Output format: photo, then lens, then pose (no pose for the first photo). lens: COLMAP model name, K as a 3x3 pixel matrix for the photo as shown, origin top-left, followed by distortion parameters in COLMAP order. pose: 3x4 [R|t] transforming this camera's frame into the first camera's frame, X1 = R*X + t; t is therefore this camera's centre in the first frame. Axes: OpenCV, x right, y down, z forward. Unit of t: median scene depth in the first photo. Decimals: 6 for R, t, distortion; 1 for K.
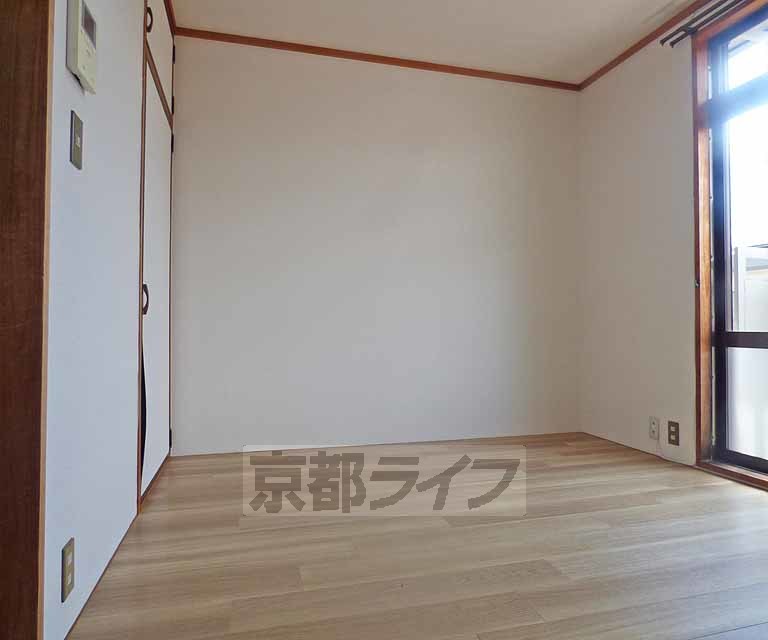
lens RADIAL K [[510.2, 0, 379.6], [0, 510.2, 320.6], [0, 0, 1]] dist [-0.014429, -0.001790]
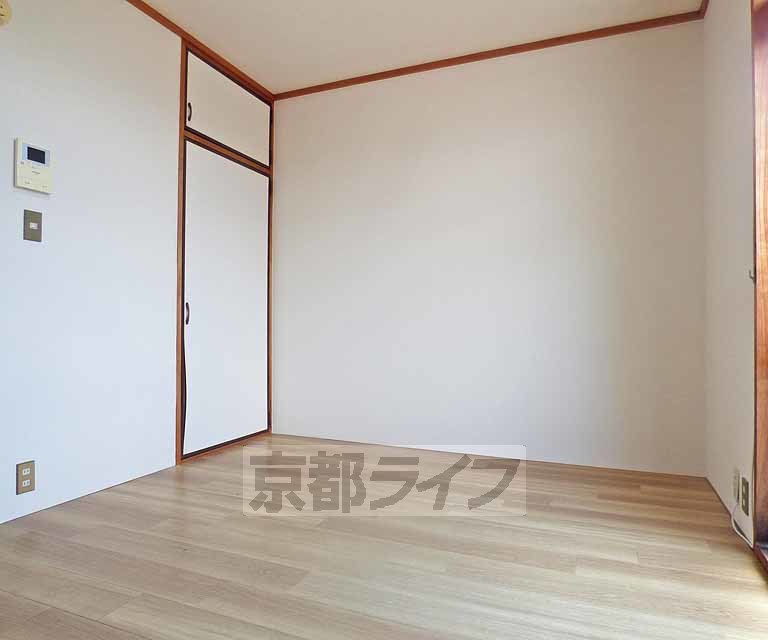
lens RADIAL K [[518.4, 0, 406.5], [0, 518.4, 318.8], [0, 0, 1]] dist [-0.006344, 0.000485]
pose [[0.785914, -0.008414, -0.618279, 0.857633], [0.005719, 0.999964, -0.006339, -0.013670], [0.618310, 0.001446, 0.785933, 0.247302]]
